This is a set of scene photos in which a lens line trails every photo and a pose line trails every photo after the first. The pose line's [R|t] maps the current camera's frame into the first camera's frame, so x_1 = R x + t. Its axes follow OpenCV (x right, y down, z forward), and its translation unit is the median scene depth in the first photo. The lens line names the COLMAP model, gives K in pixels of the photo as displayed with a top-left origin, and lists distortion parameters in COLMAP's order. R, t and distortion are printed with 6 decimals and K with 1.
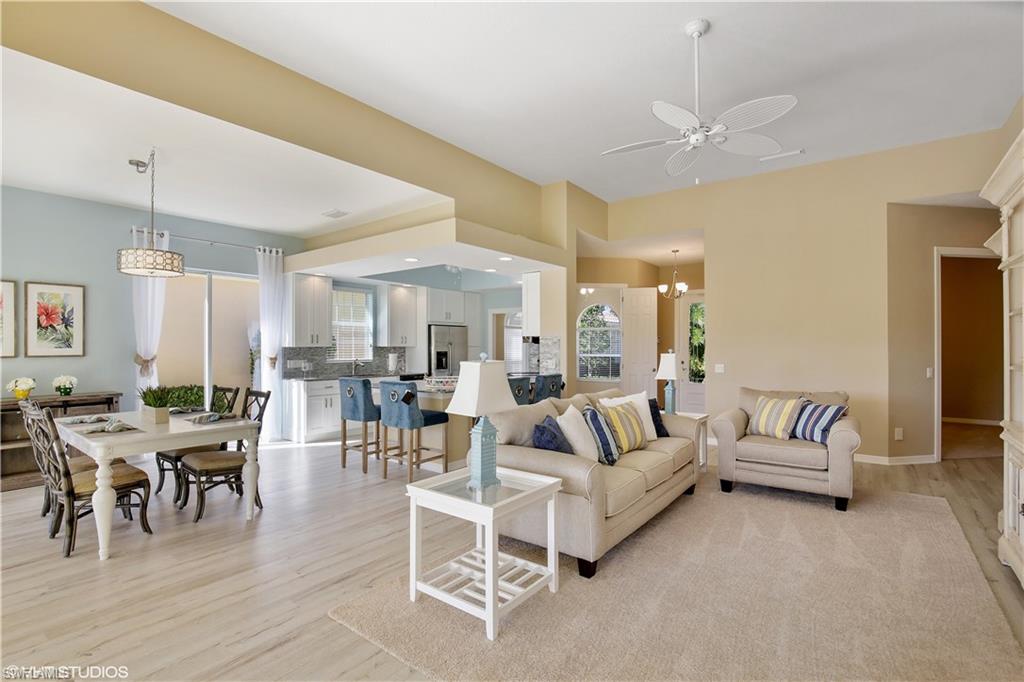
lens RADIAL K [[482.9, 0, 512.1], [0, 482.9, 341.5], [0, 0, 1]] dist [-0.018393, 0.000699]
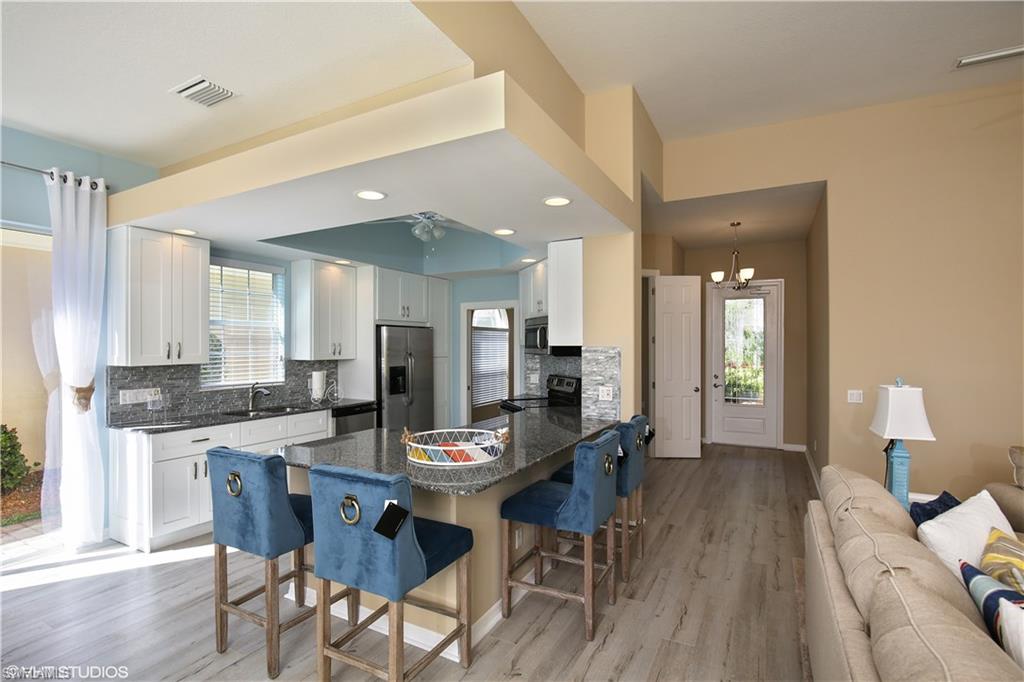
lens RADIAL K [[482.9, 0, 504.9], [0, 482.9, 343.2], [0, 0, 1]] dist [-0.018393, 0.000699]
pose [[0.987938, 0.000779, 0.154846, -0.152497], [-0.001632, 0.999984, 0.005382, -0.021292], [-0.154840, -0.005570, 0.987924, 0.501294]]
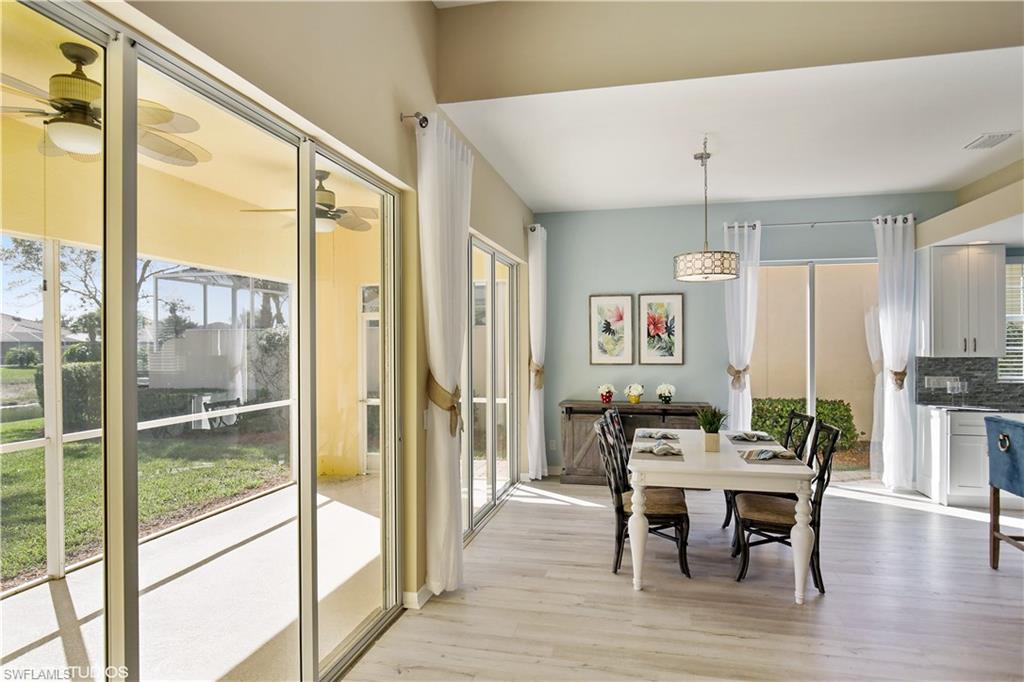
lens RADIAL K [[589.5, 0, 507.2], [0, 589.5, 341.9], [0, 0, 1]] dist [-0.005585, 0.000792]
pose [[0.411065, 0.001003, -0.911605, 0.057538], [0.010136, 0.999933, 0.005671, -0.024667], [0.911550, -0.011571, 0.411027, 0.151203]]
